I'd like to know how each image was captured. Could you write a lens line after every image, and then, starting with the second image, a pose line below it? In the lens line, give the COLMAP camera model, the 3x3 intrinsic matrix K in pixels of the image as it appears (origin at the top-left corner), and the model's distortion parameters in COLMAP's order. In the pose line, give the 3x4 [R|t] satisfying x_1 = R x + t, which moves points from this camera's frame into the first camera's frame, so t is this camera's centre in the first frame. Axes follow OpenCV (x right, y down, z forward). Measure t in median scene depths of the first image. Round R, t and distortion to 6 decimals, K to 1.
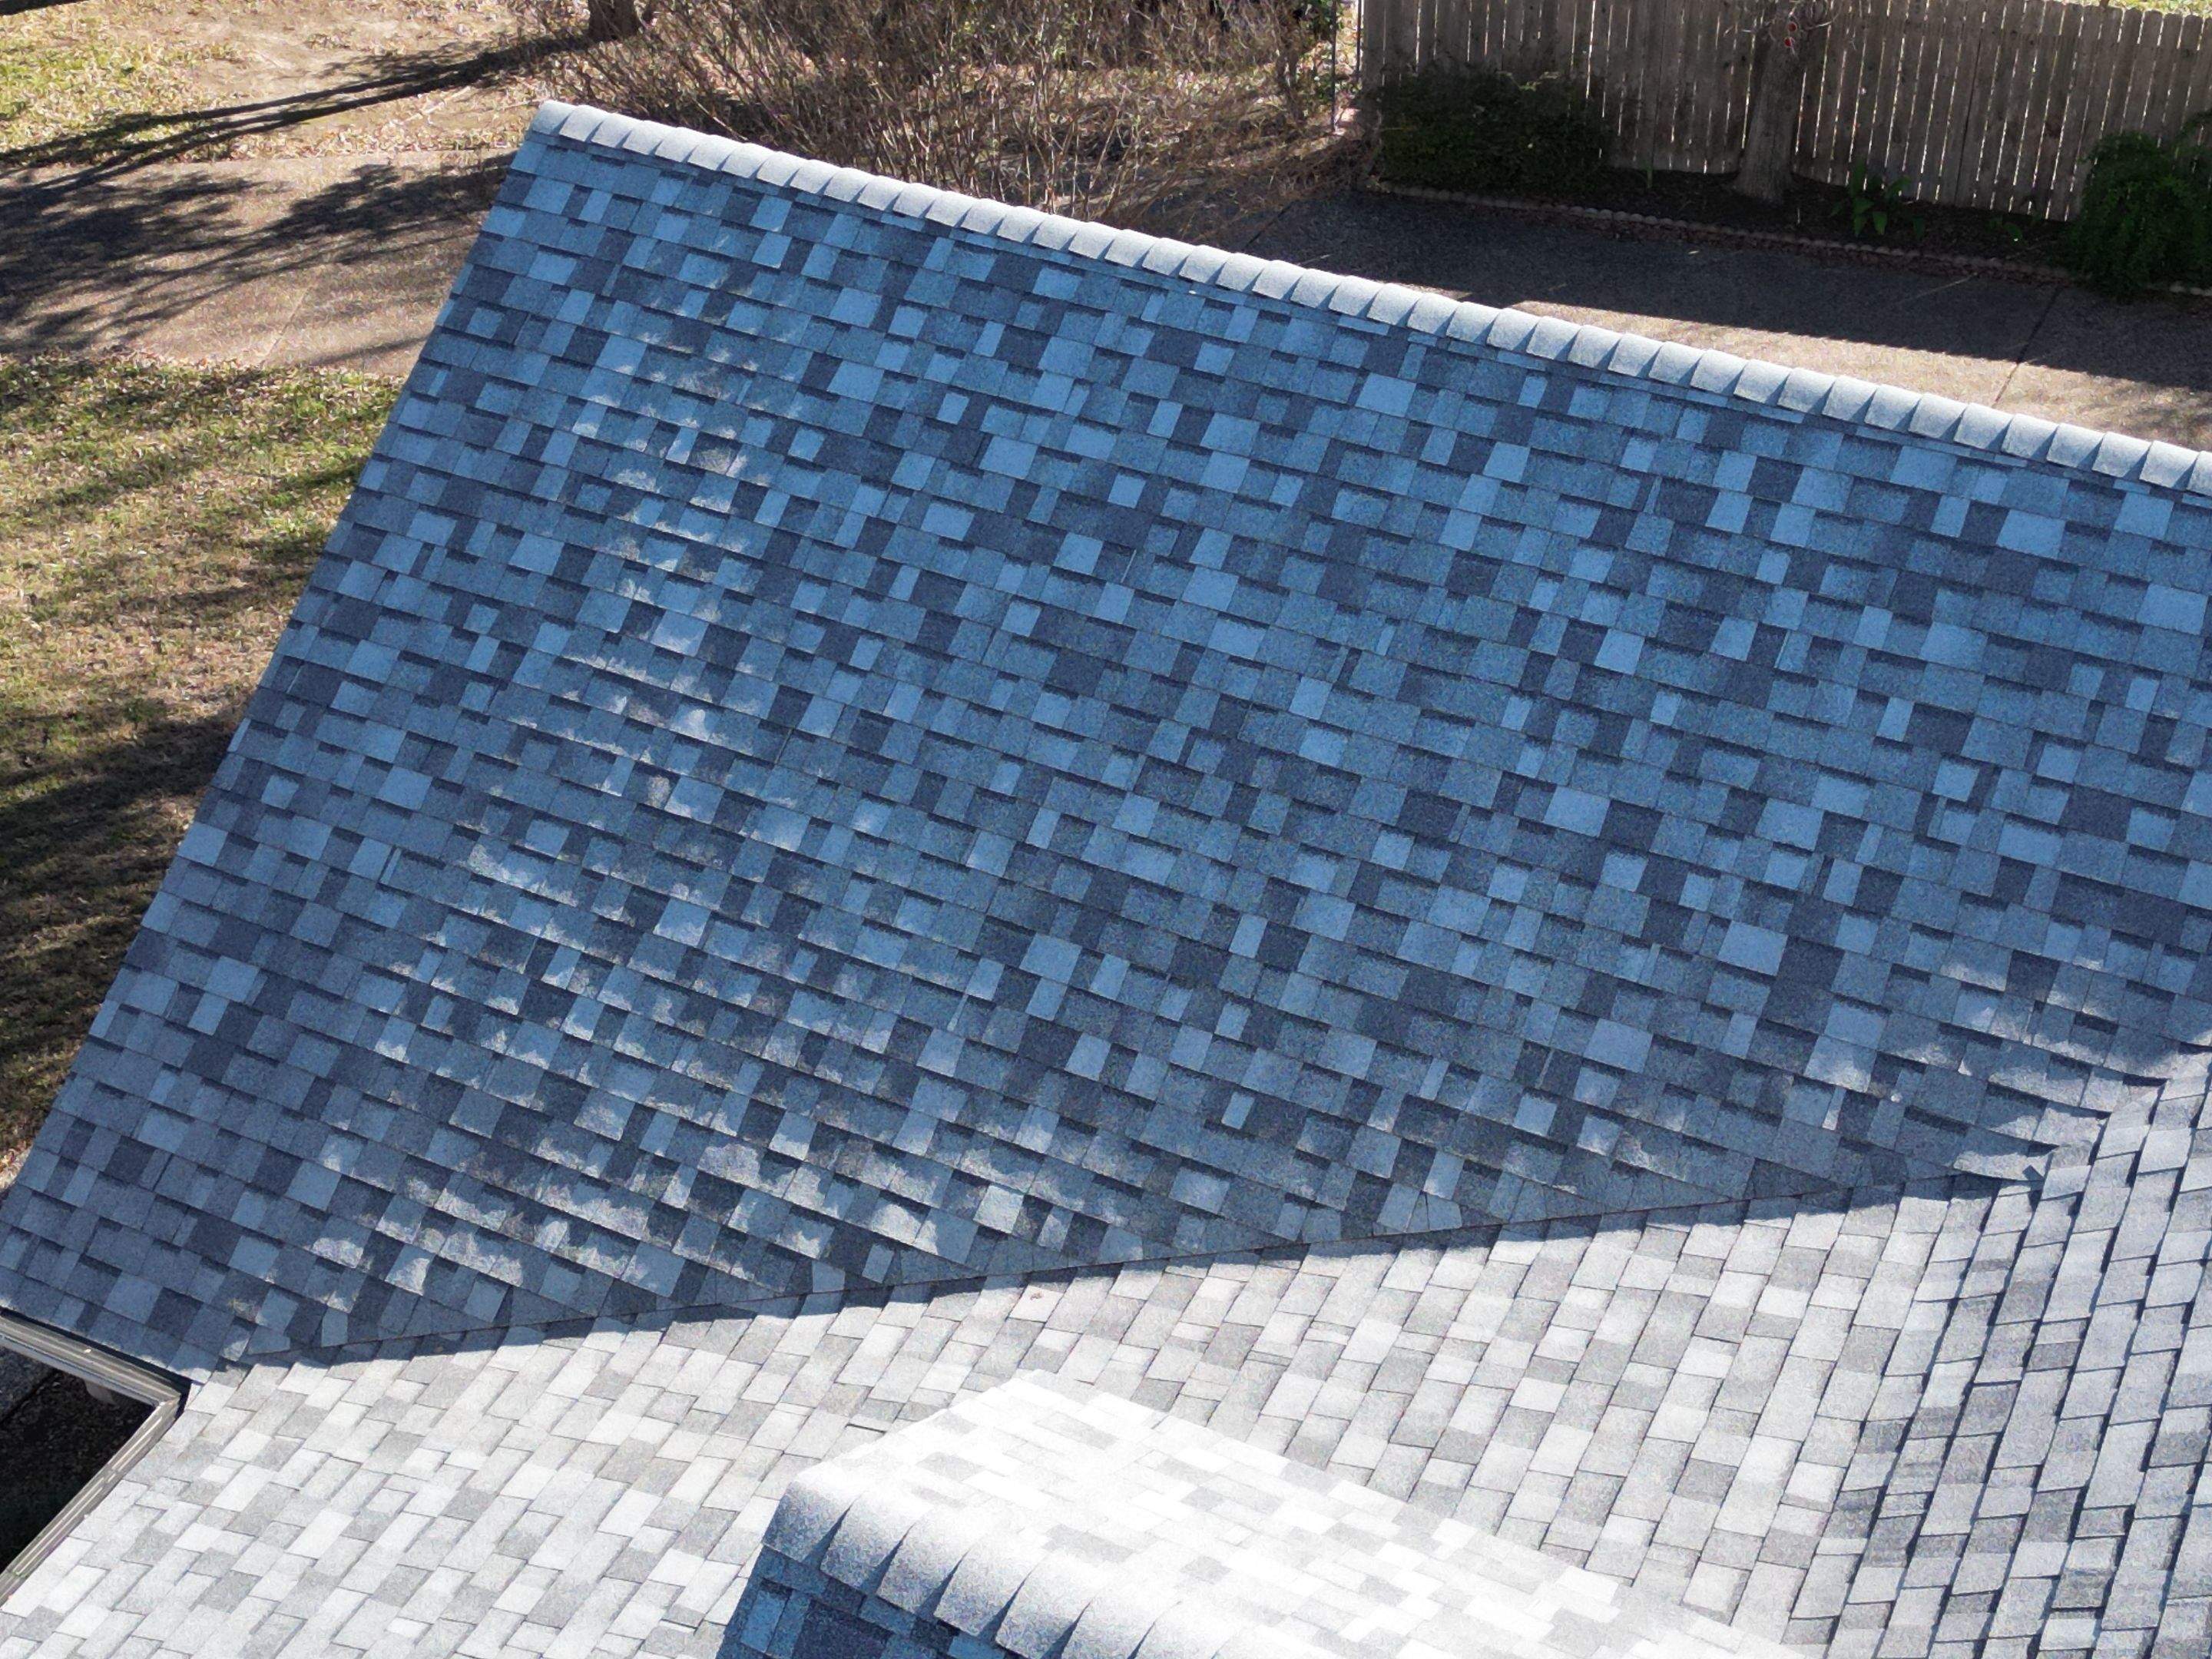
lens RADIAL K [[3064.9, 0, 1099.1], [0, 3064.9, 832.3], [0, 0, 1]] dist [0.201150, -0.596434]
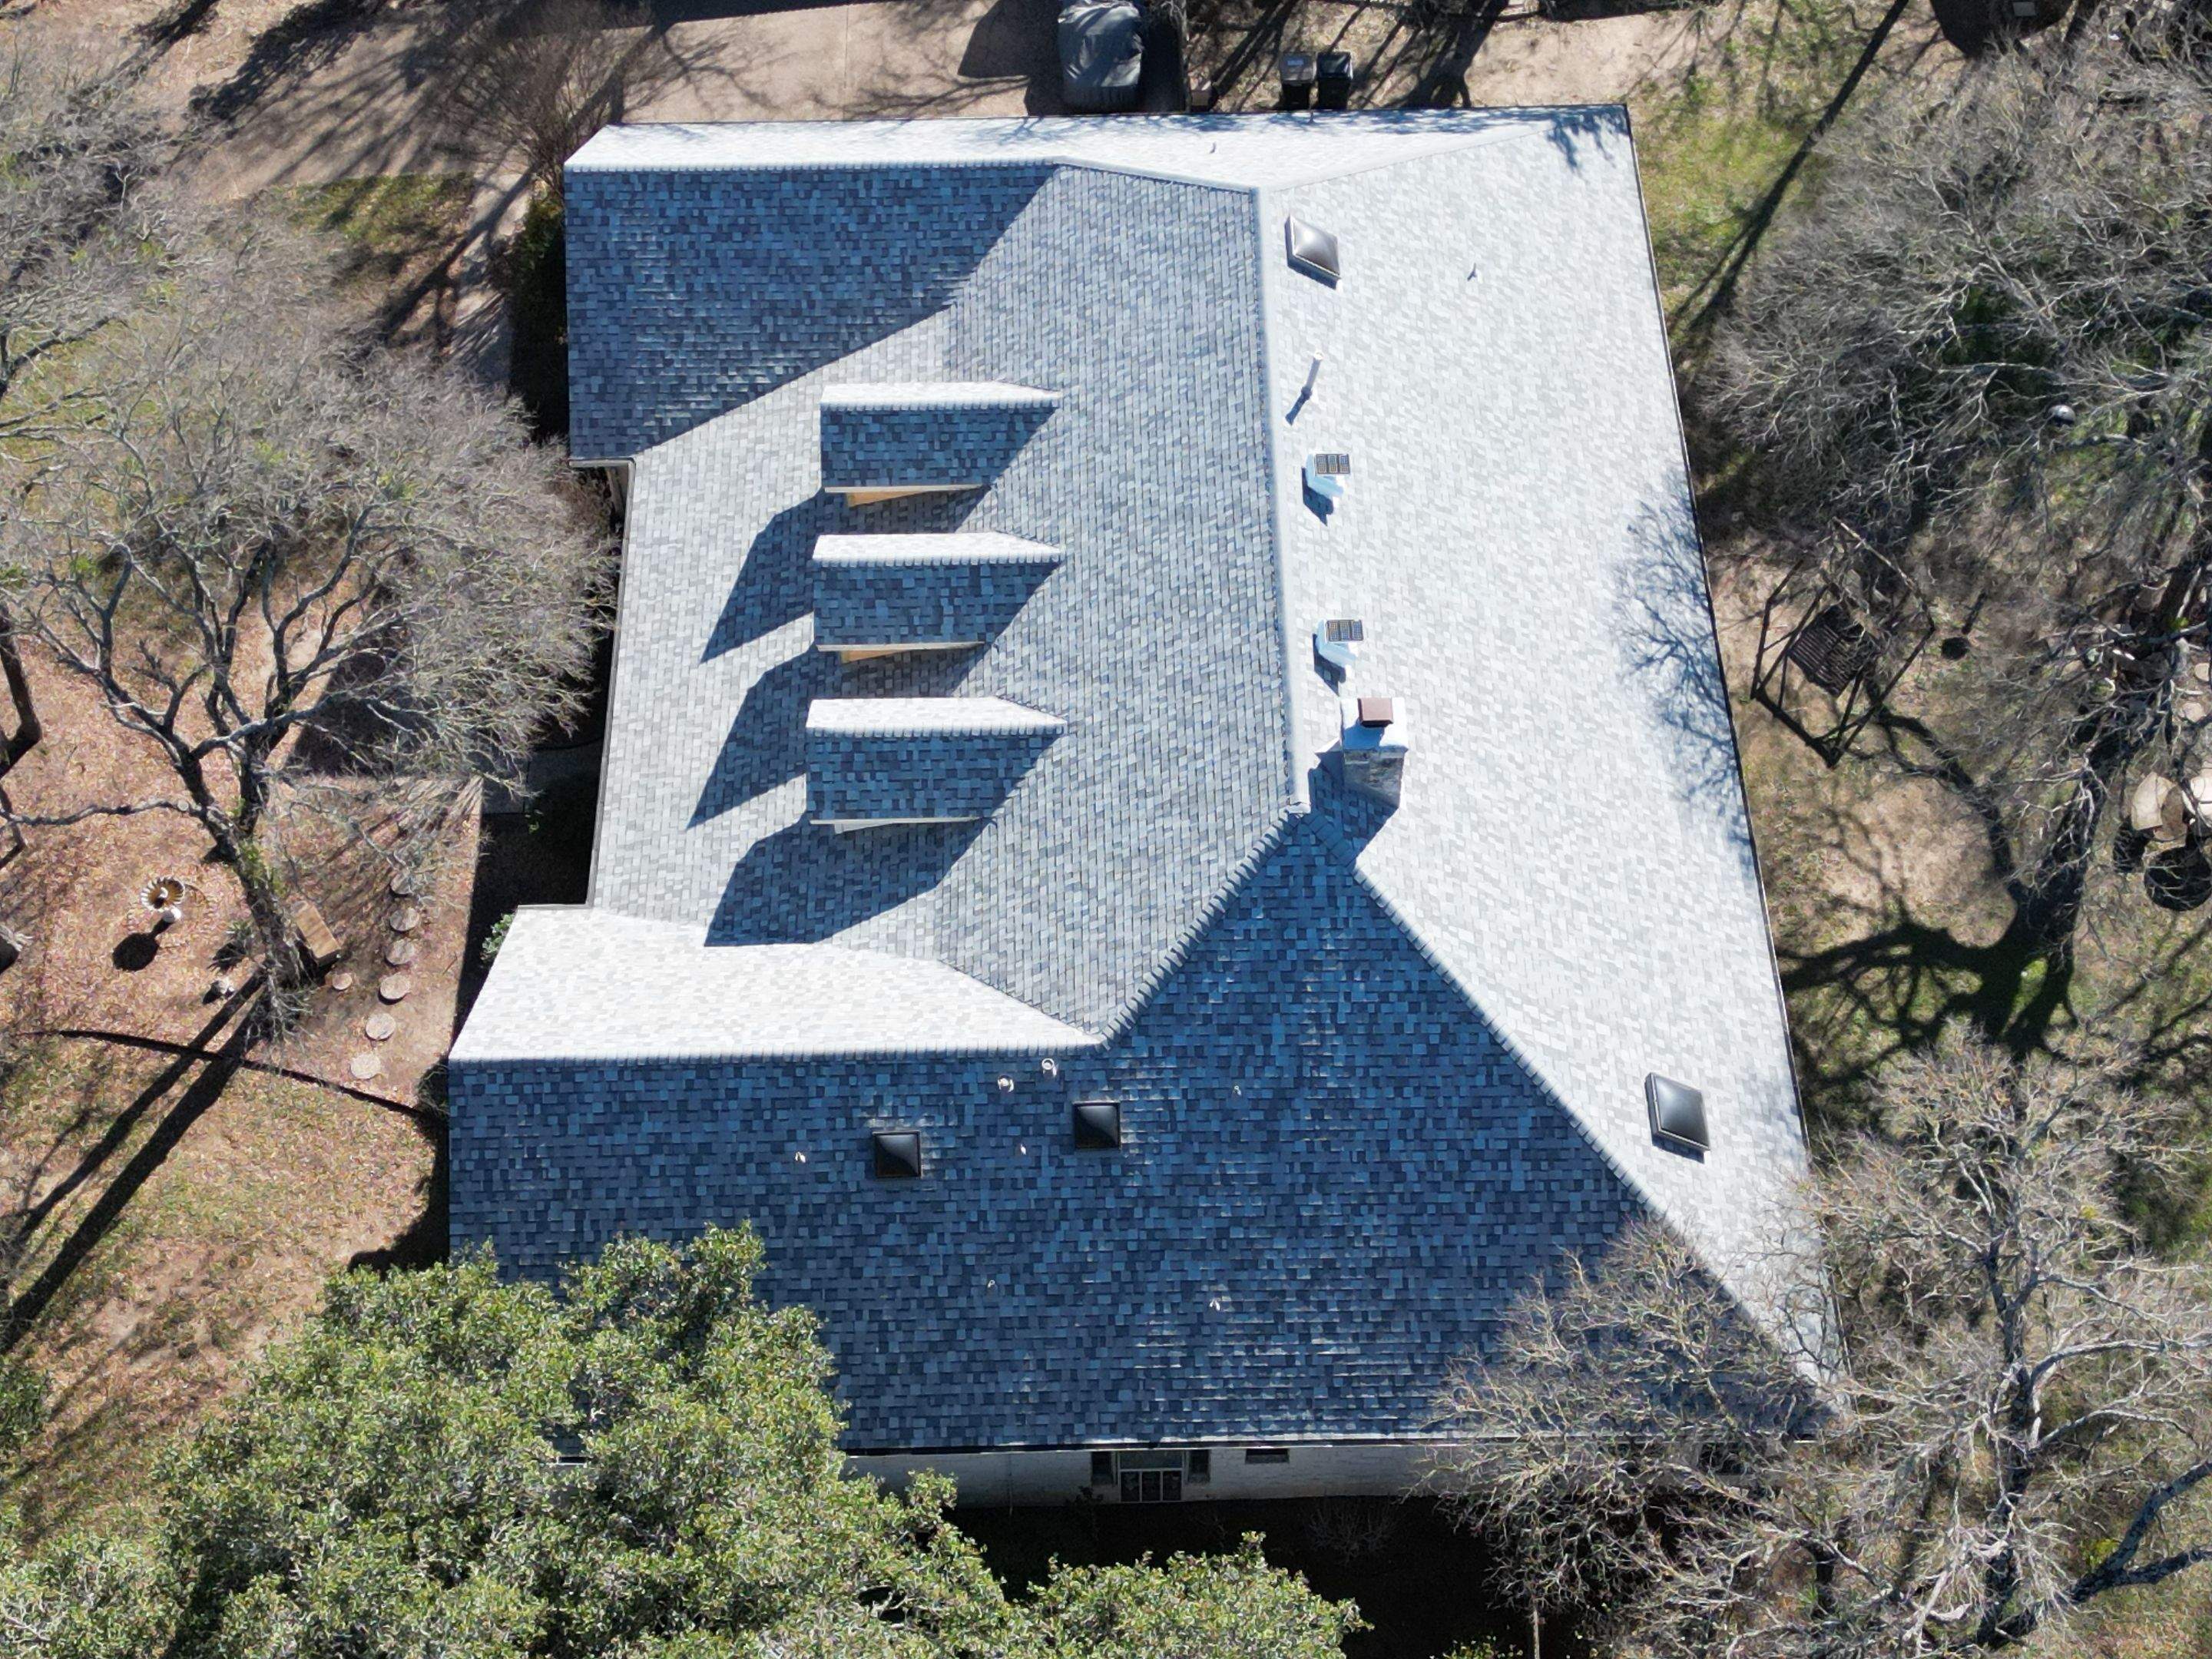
lens RADIAL K [[3064.9, 0, 1099.1], [0, 3064.9, 832.3], [0, 0, 1]] dist [0.201150, -0.596434]
pose [[0.884629, -0.372194, 0.280897, -1.291078], [0.280745, 0.906109, 0.316463, -0.659233], [-0.372309, -0.201092, 0.906062, -4.029332]]
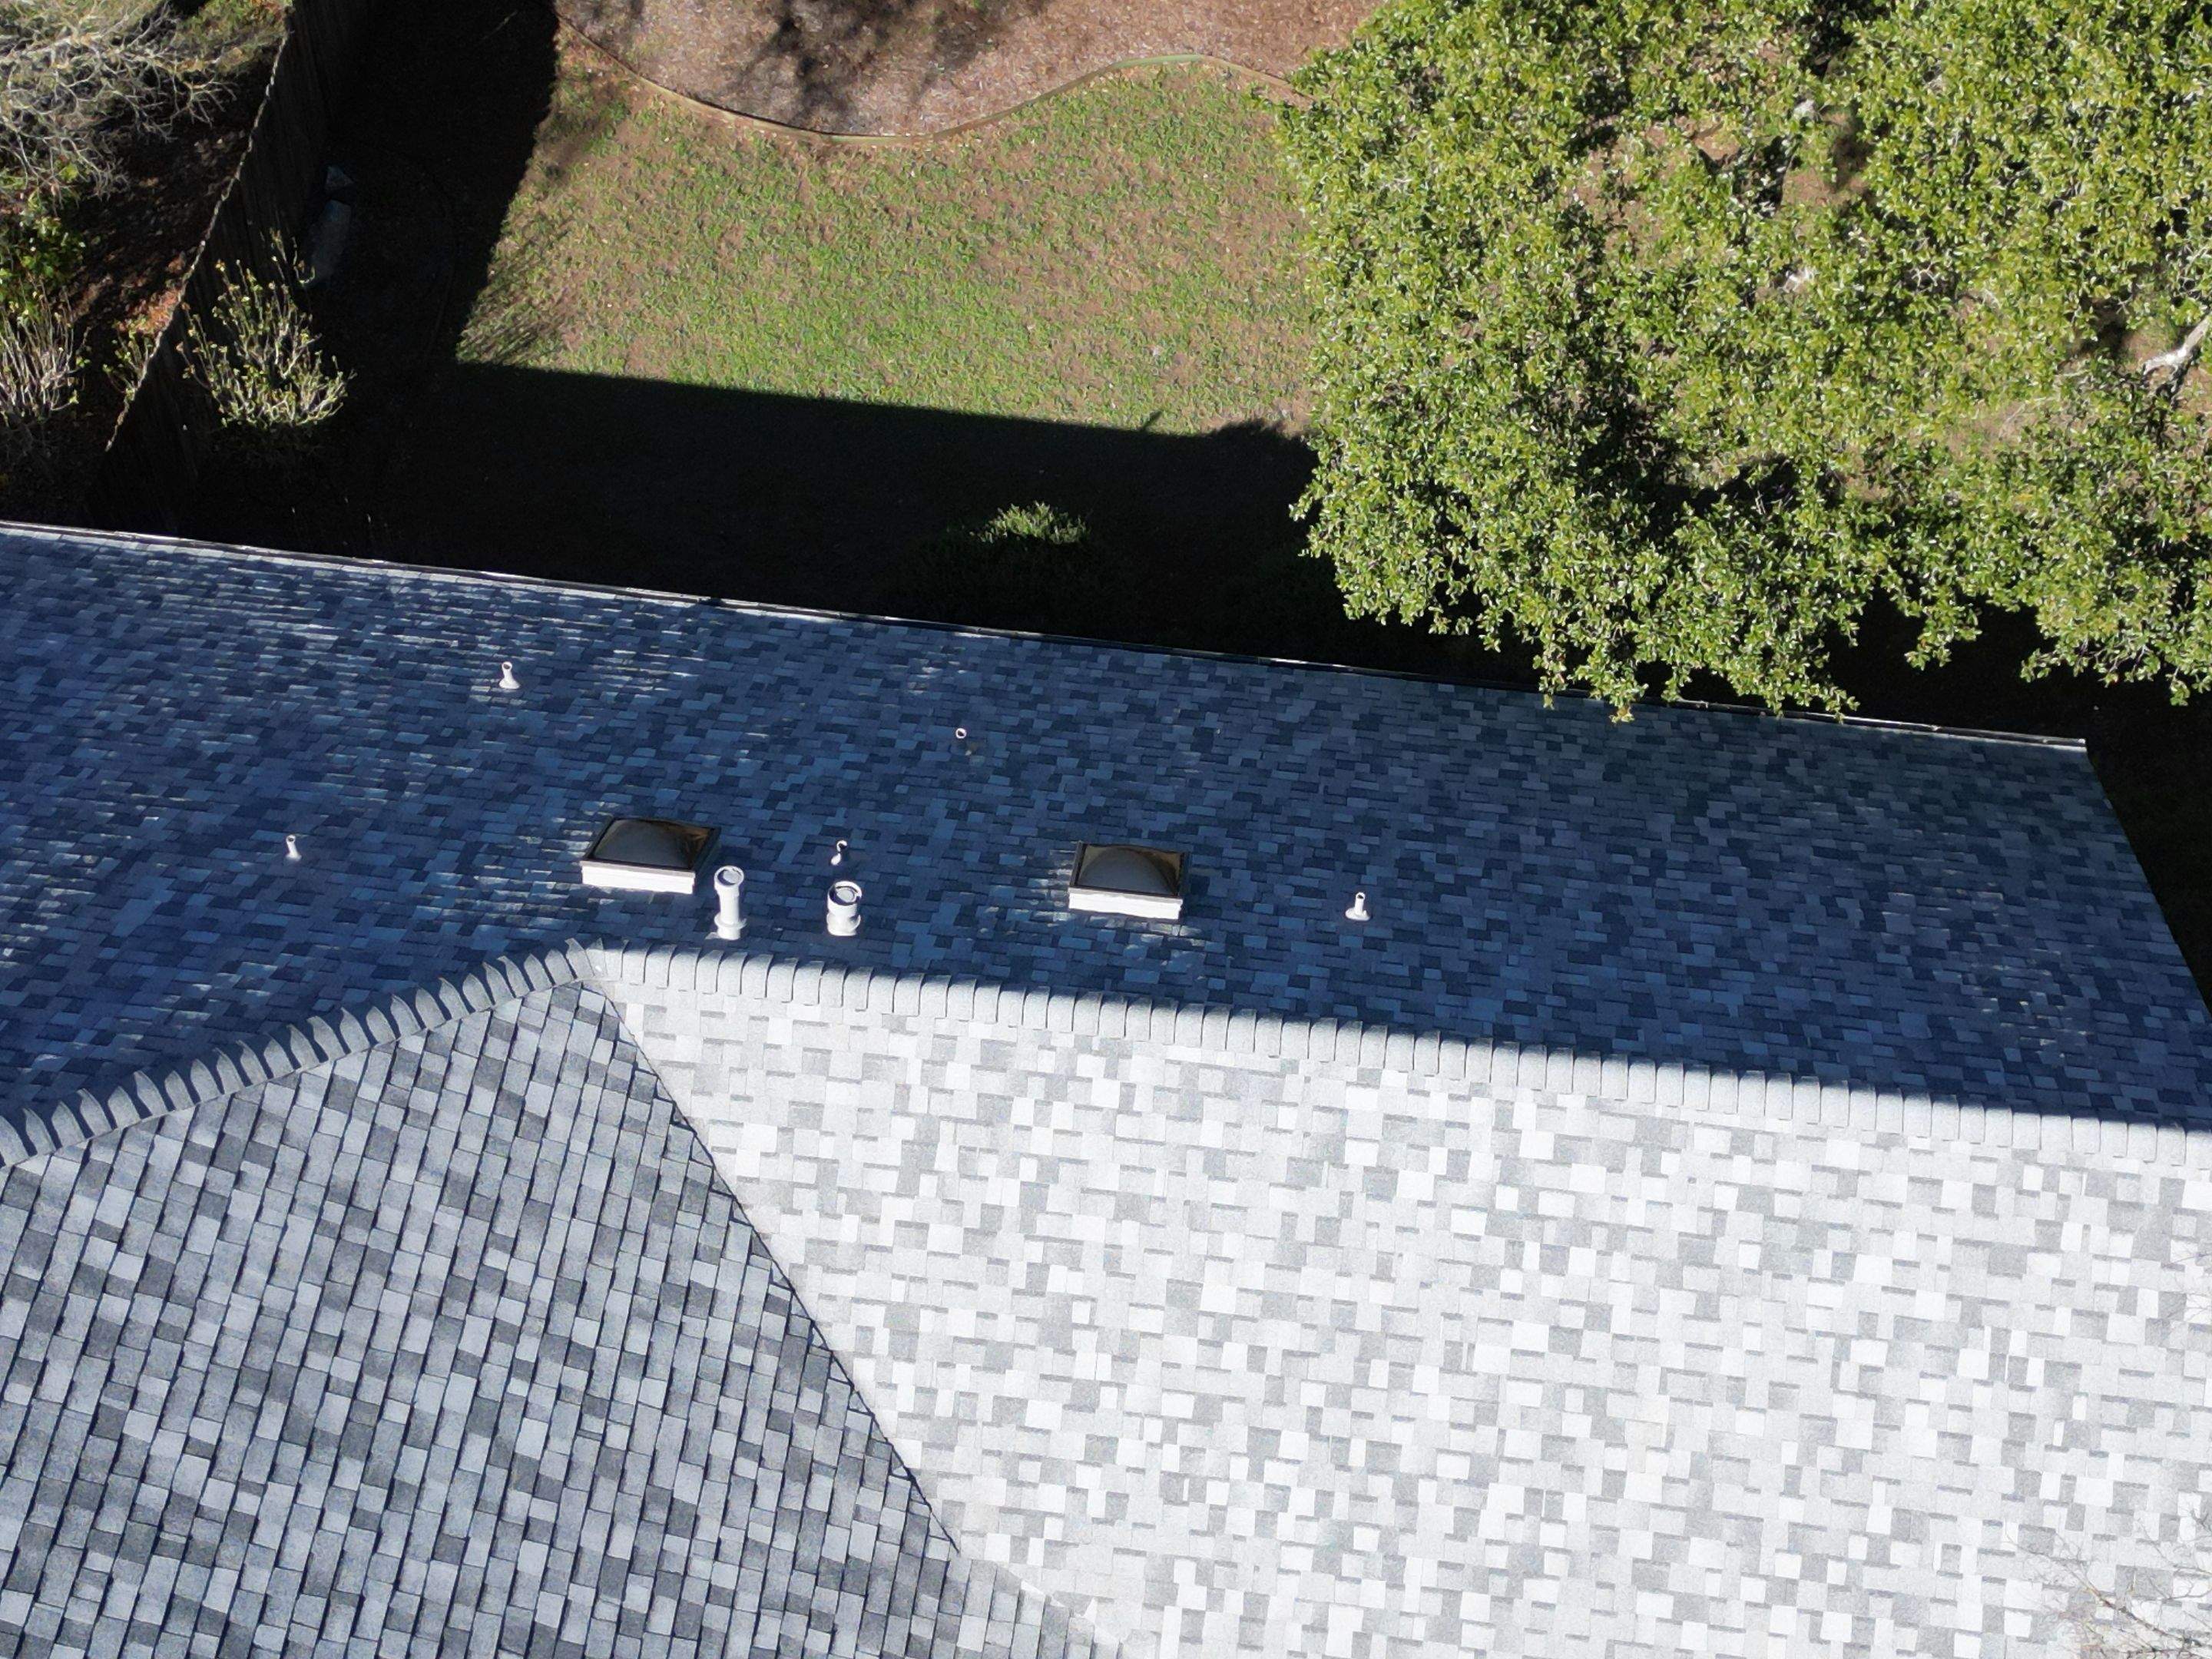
lens RADIAL K [[3064.9, 0, 1099.1], [0, 3064.9, 832.3], [0, 0, 1]] dist [0.201150, -0.596434]
pose [[-0.943945, 0.292897, -0.152249, -0.269448], [-0.178335, -0.064358, 0.981863, -0.744736], [0.277786, 0.953975, 0.112985, -0.541514]]
